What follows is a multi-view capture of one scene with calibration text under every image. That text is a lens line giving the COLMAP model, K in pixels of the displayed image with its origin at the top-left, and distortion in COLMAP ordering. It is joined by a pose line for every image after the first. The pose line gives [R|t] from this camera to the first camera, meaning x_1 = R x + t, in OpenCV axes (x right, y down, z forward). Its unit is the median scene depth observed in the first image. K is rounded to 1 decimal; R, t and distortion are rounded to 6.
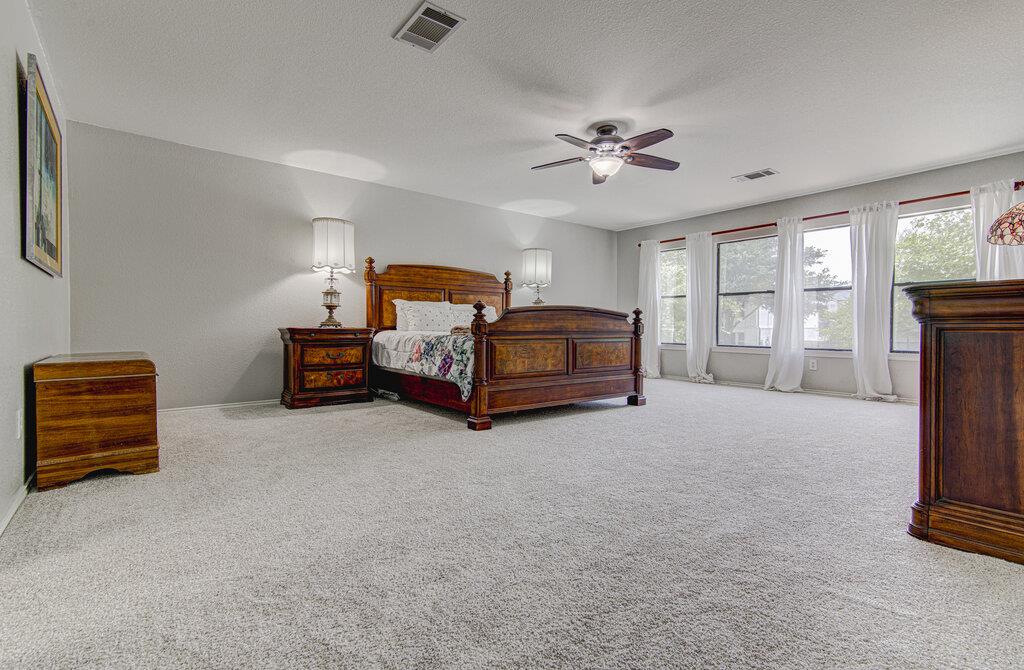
lens RADIAL K [[470.7, 0, 509.2], [0, 470.7, 335.2], [0, 0, 1]] dist [0.014003, -0.000645]
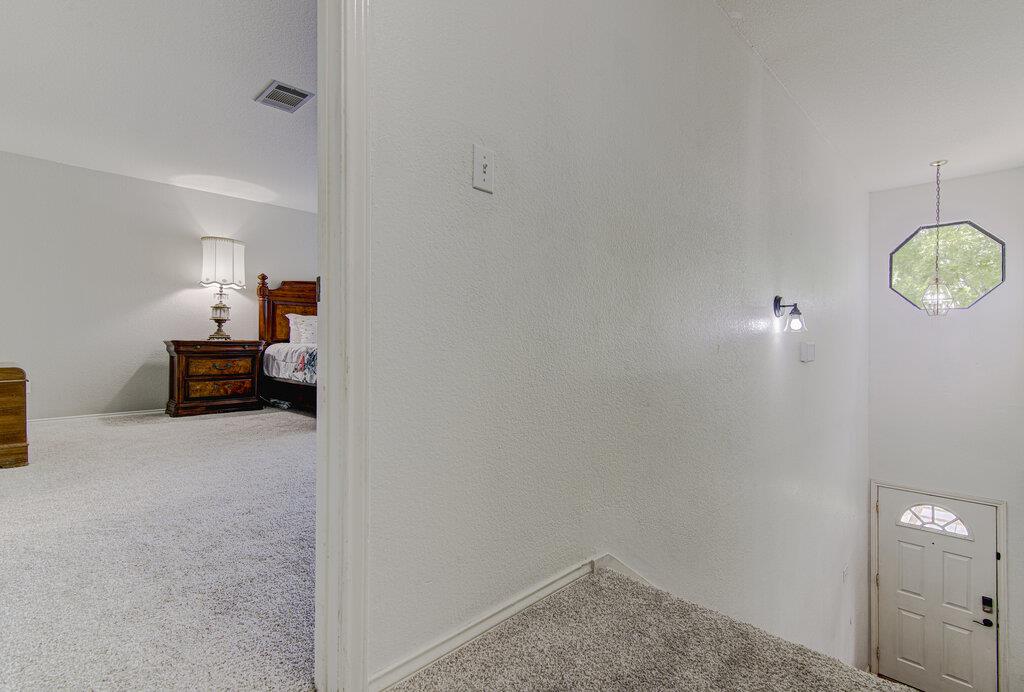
lens RADIAL K [[470.9, 0, 509.3], [0, 470.9, 342.3], [0, 0, 1]] dist [0.013659, 0.000503]
pose [[0.989735, 0.000829, 0.142909, 0.117095], [0.001112, 0.999908, -0.013497, 0.003400], [-0.142908, 0.013517, 0.989644, -0.148082]]
